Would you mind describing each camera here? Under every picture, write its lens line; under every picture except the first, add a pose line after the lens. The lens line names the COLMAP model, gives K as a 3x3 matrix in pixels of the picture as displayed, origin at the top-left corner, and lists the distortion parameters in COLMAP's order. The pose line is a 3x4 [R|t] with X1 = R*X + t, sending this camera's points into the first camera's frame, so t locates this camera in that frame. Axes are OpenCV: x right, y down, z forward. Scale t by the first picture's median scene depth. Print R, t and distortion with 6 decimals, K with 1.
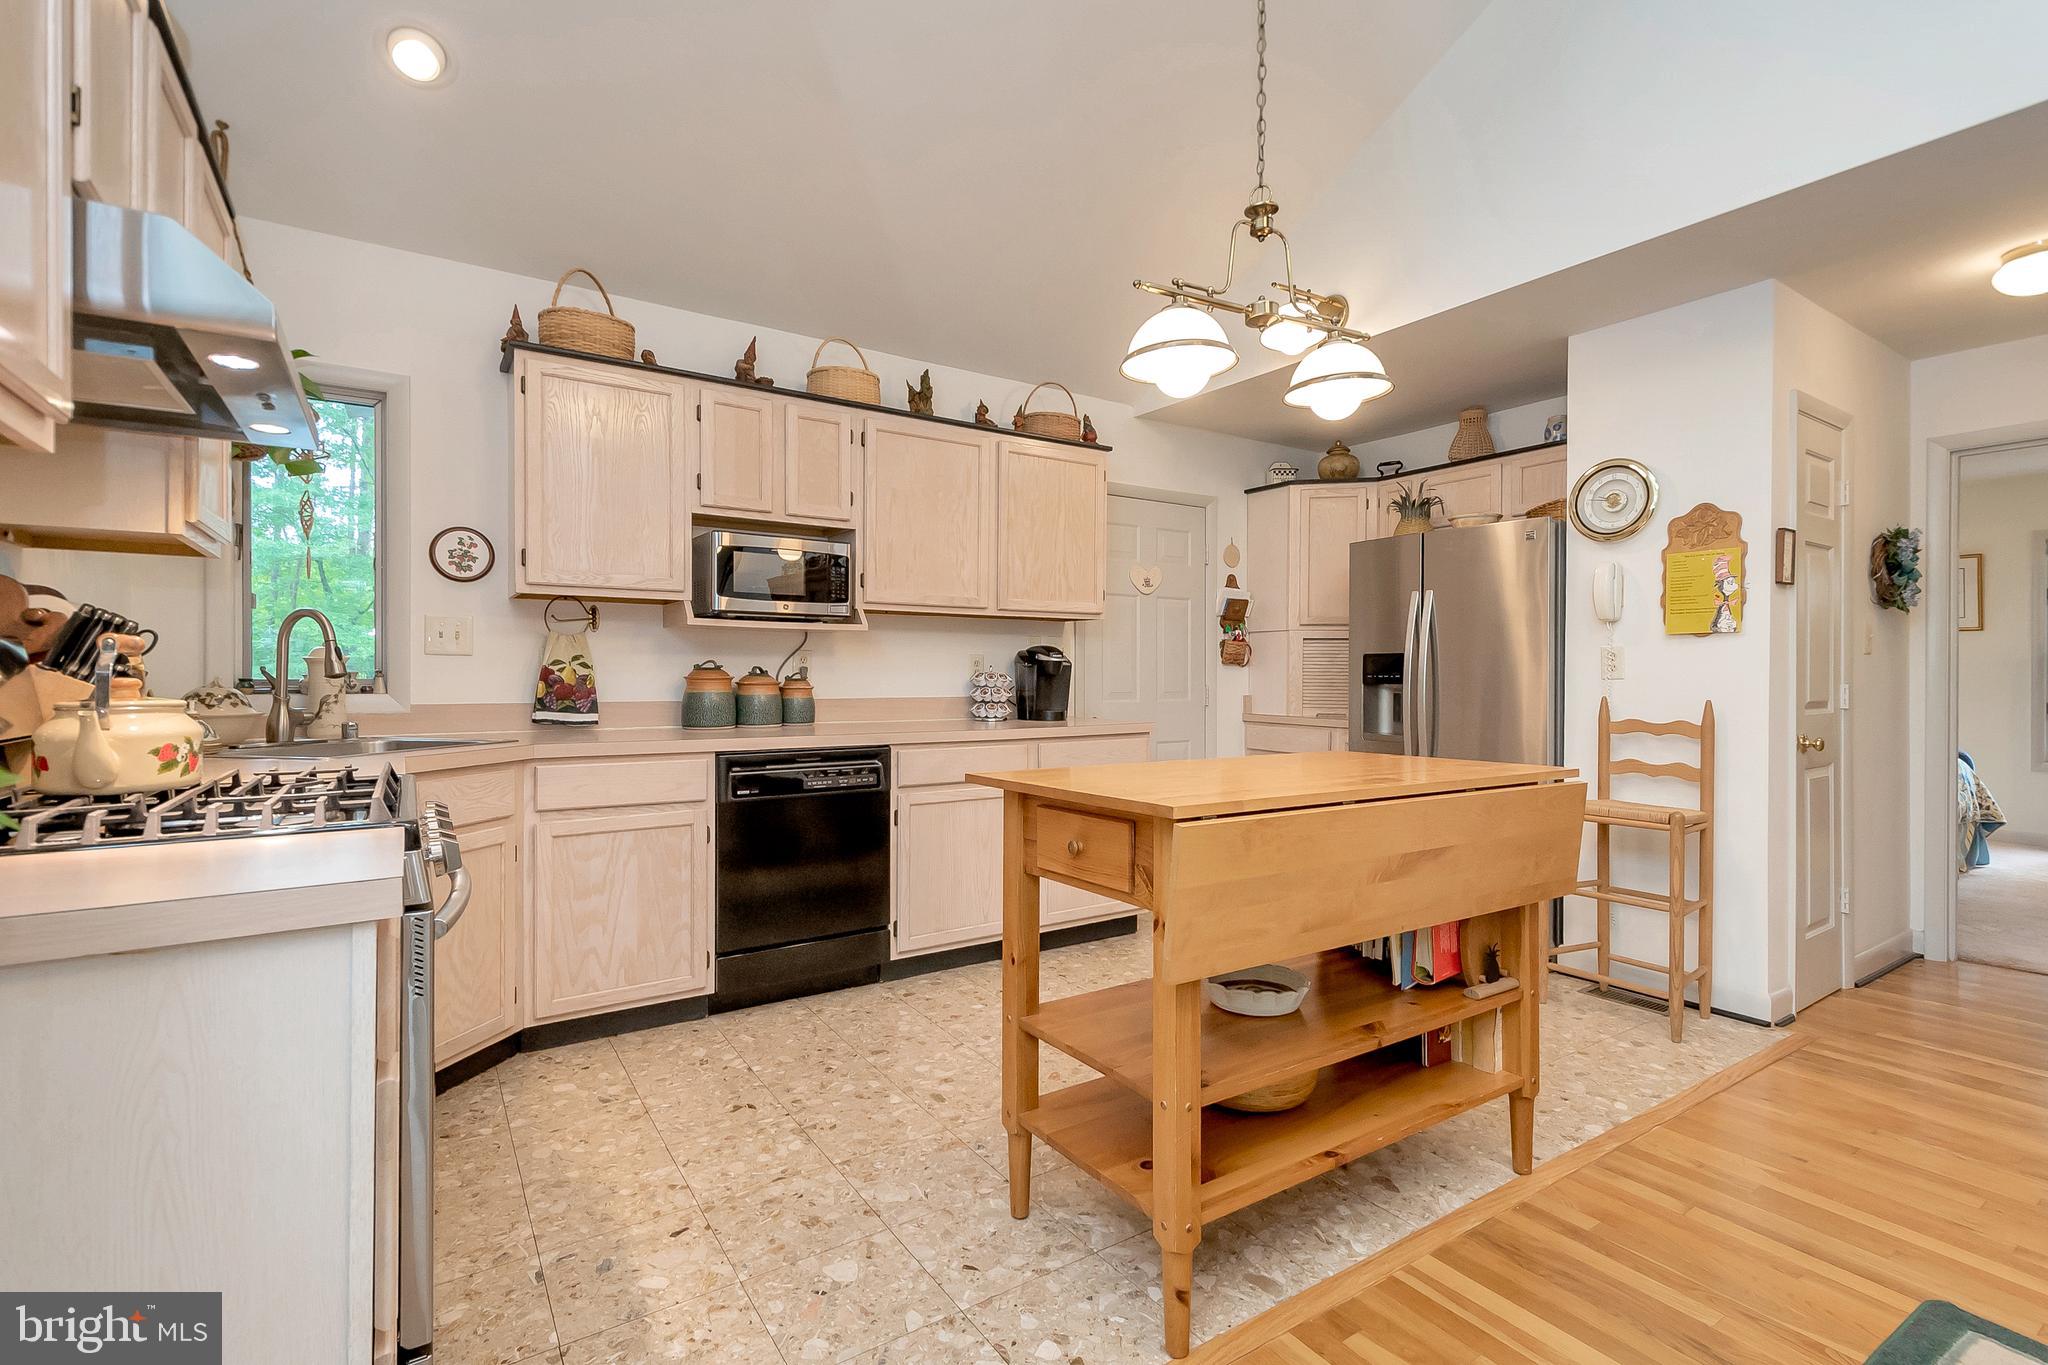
lens RADIAL K [[939.2, 0, 1024.0], [0, 939.2, 682.5], [0, 0, 1]] dist [0.025964, -0.000109]
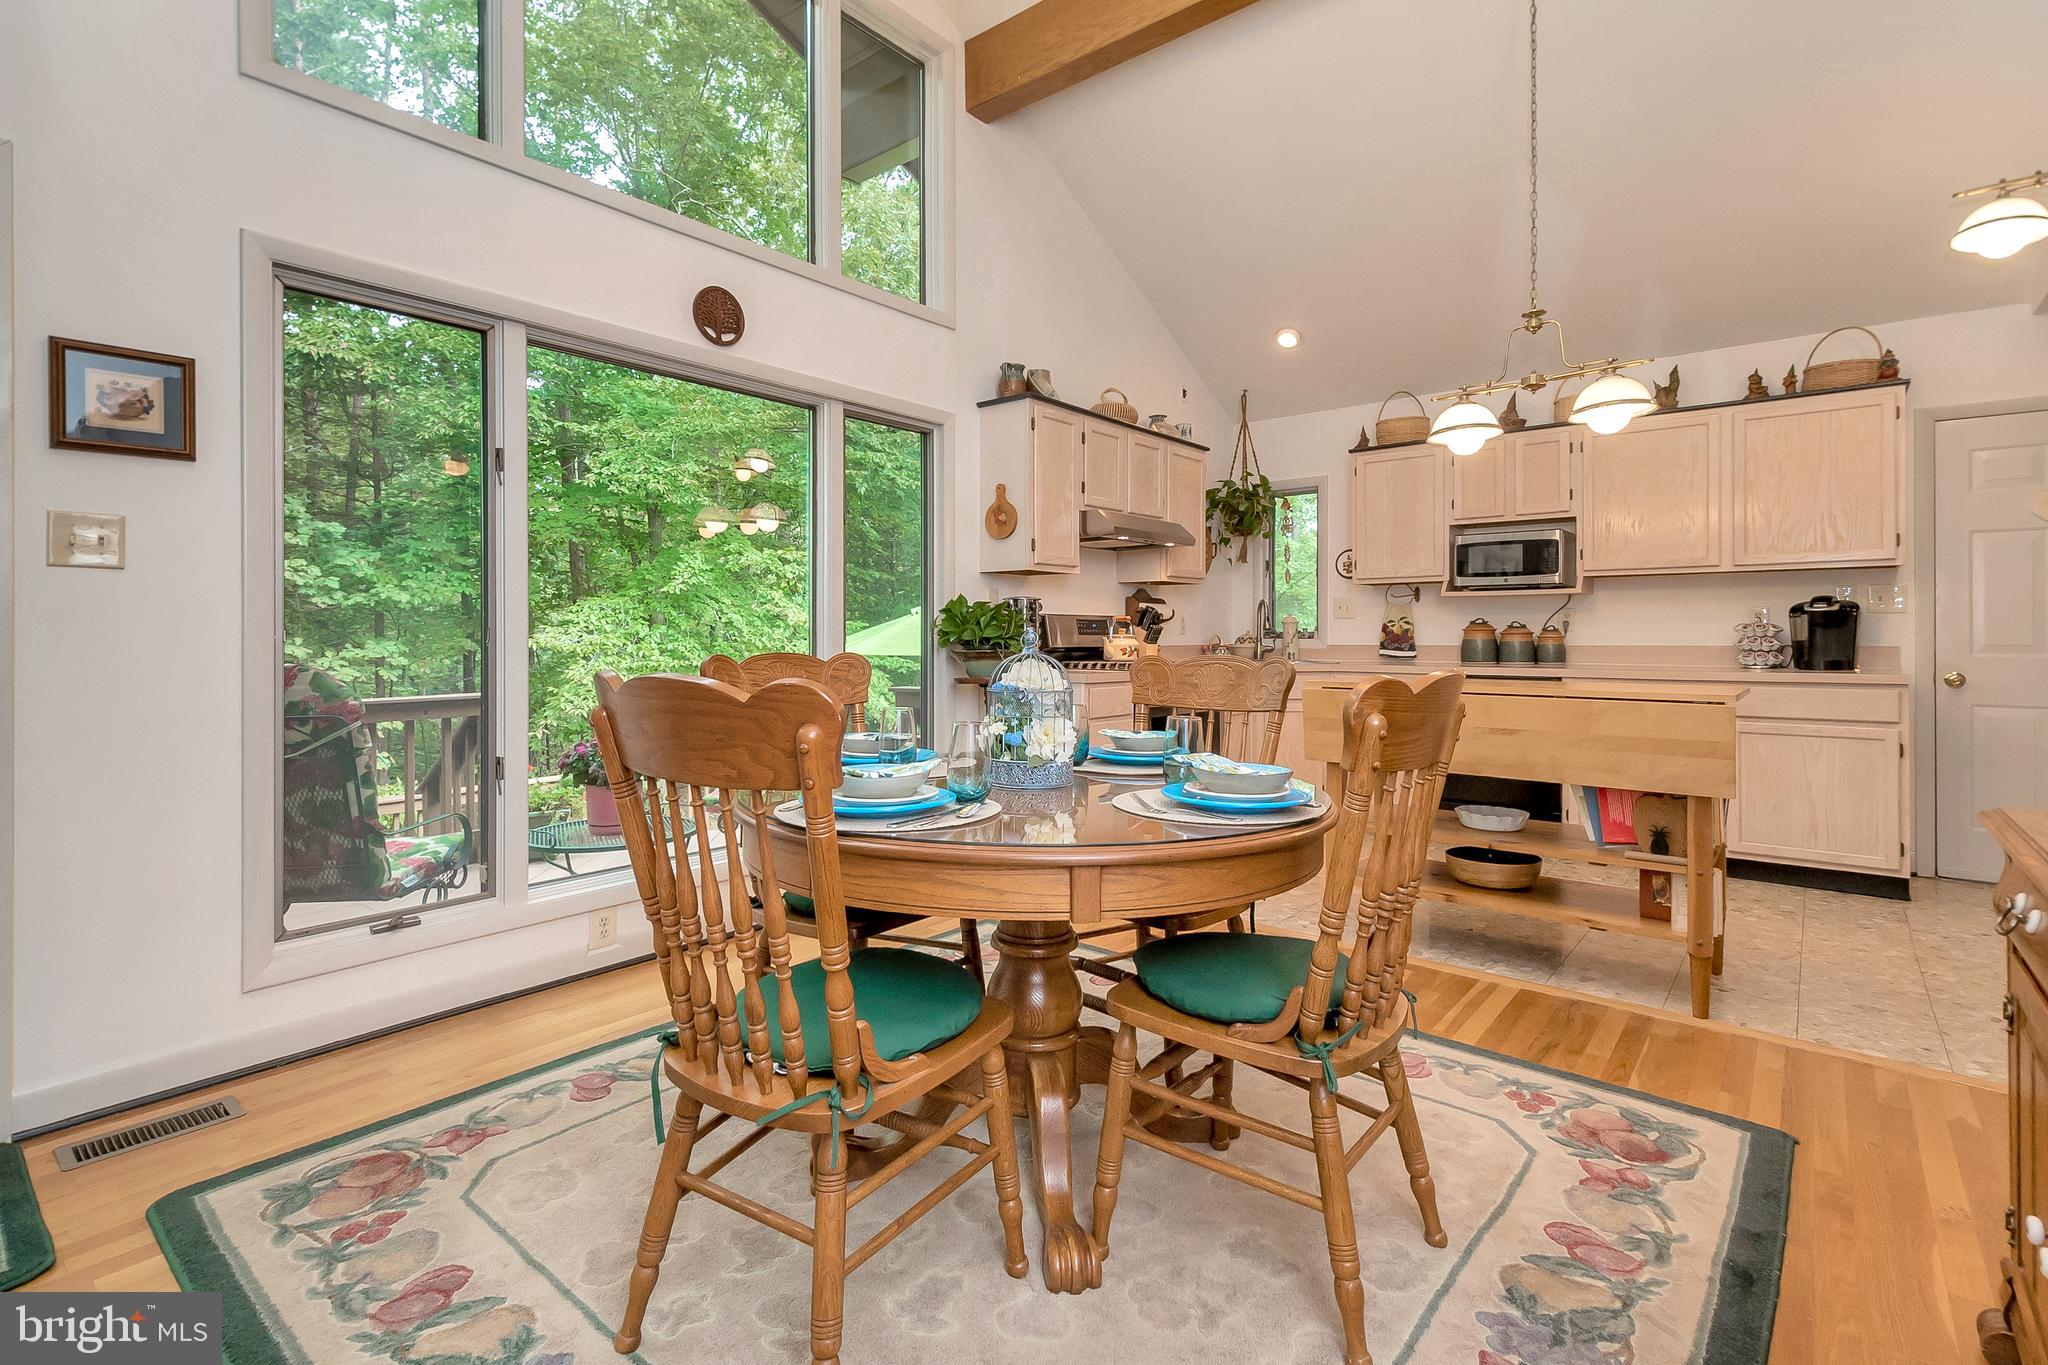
lens RADIAL K [[955.0, 0, 1032.4], [0, 955.0, 642.1], [0, 0, 1]] dist [0.022087, -0.005511]
pose [[0.295066, 0.003417, -0.955471, 0.923095], [-0.004434, 0.999988, 0.002206, 0.014907], [0.955467, 0.003586, 0.295078, -0.134758]]
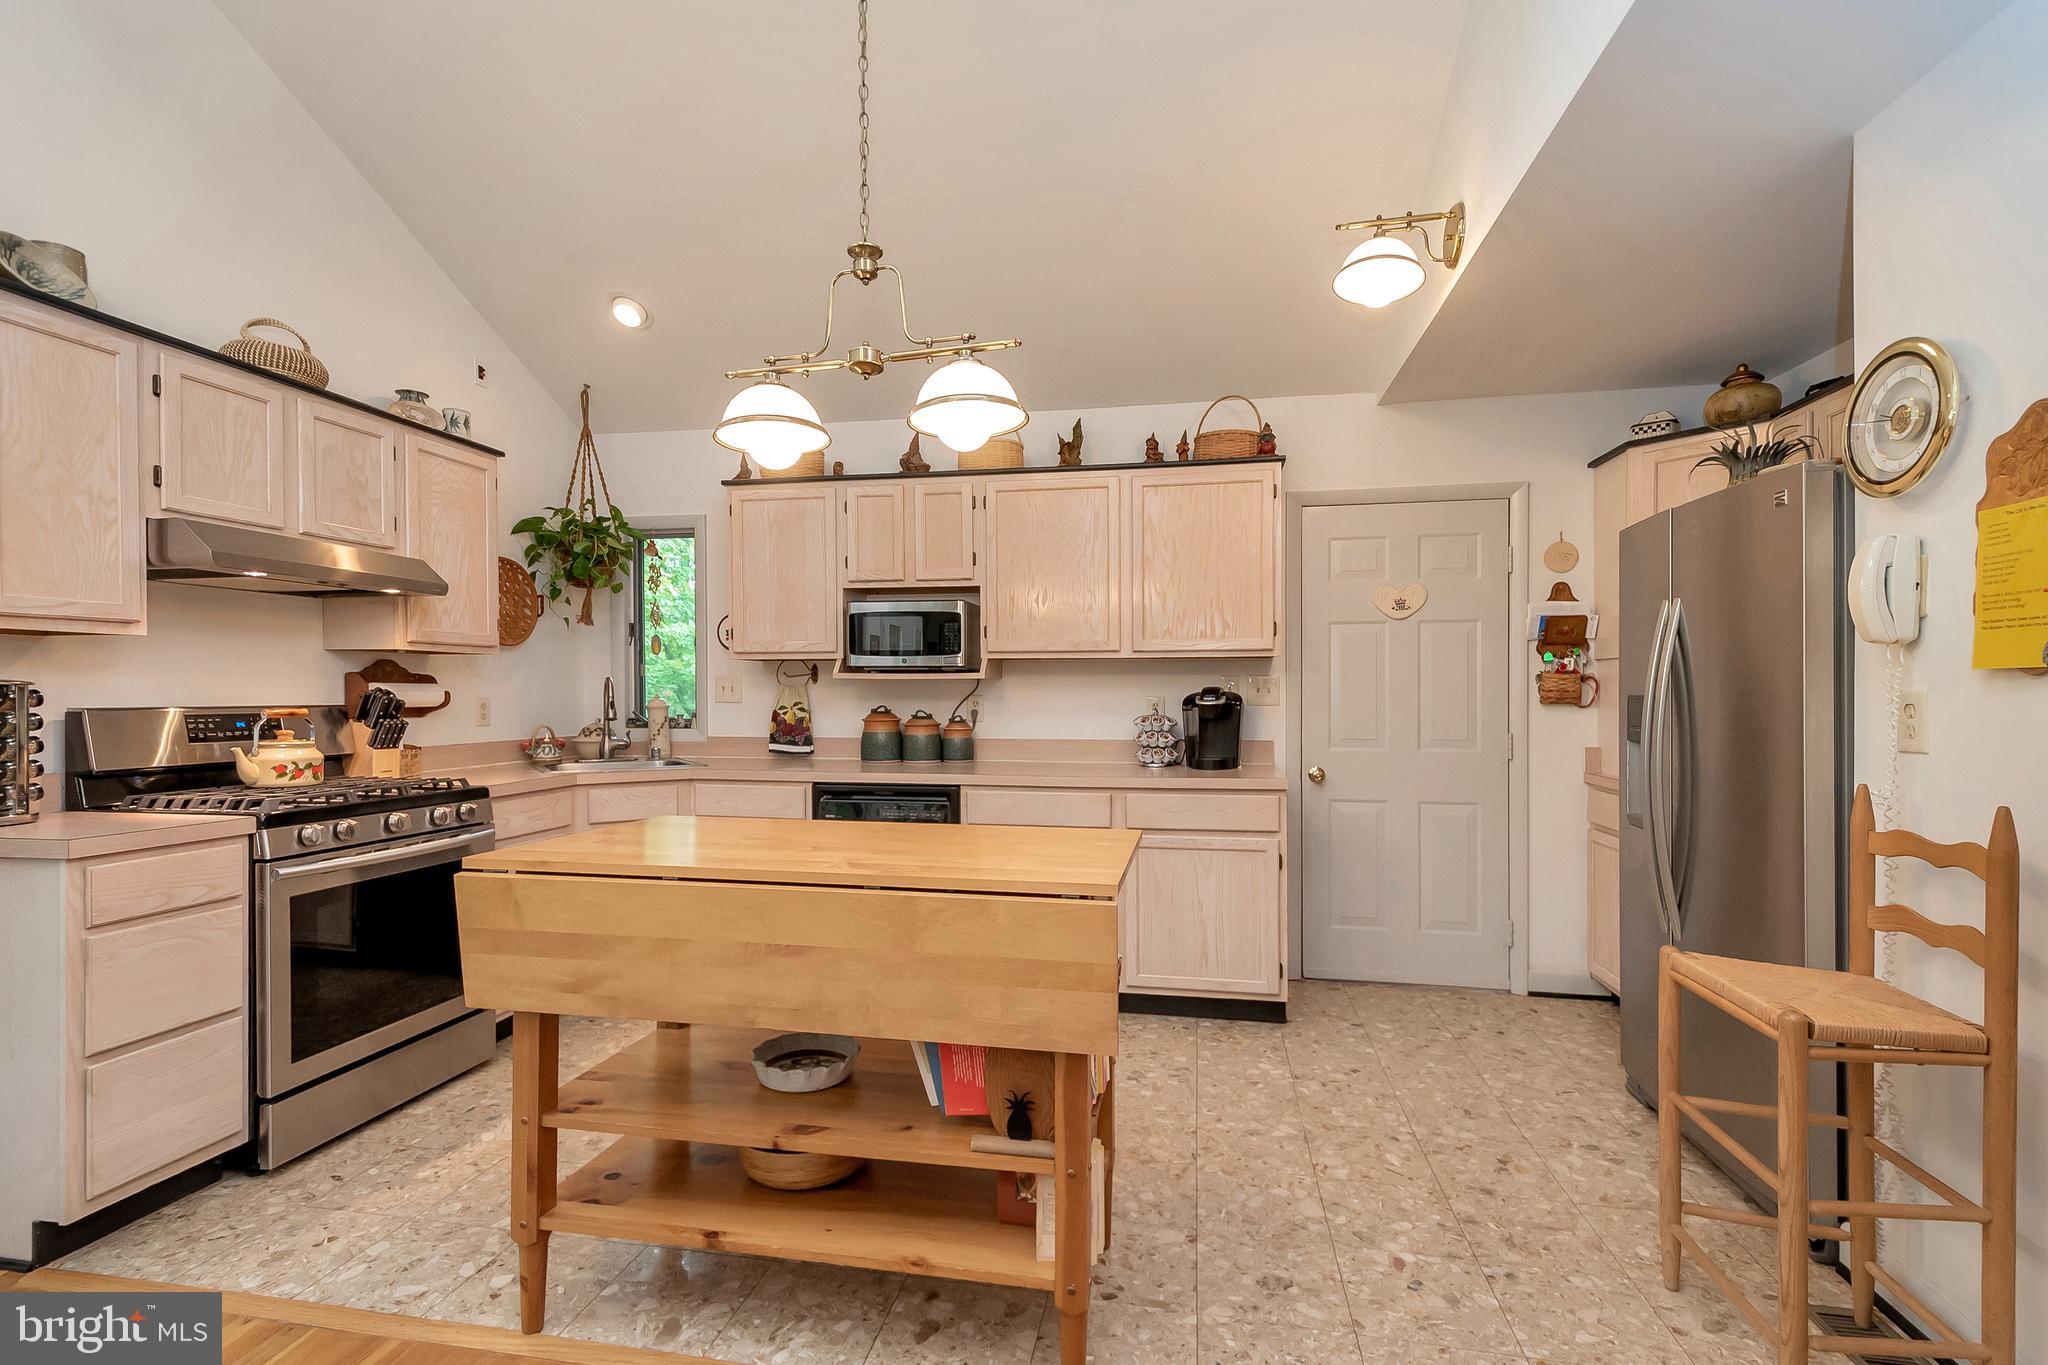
lens RADIAL K [[923.7, 0, 1021.8], [0, 923.7, 701.7], [0, 0, 1]] dist [0.021661, -0.000905]
pose [[0.714573, 0.003815, -0.699550, 0.633753], [-0.004205, 0.999990, 0.001158, -0.030631], [0.699548, 0.002114, 0.714582, 0.273759]]
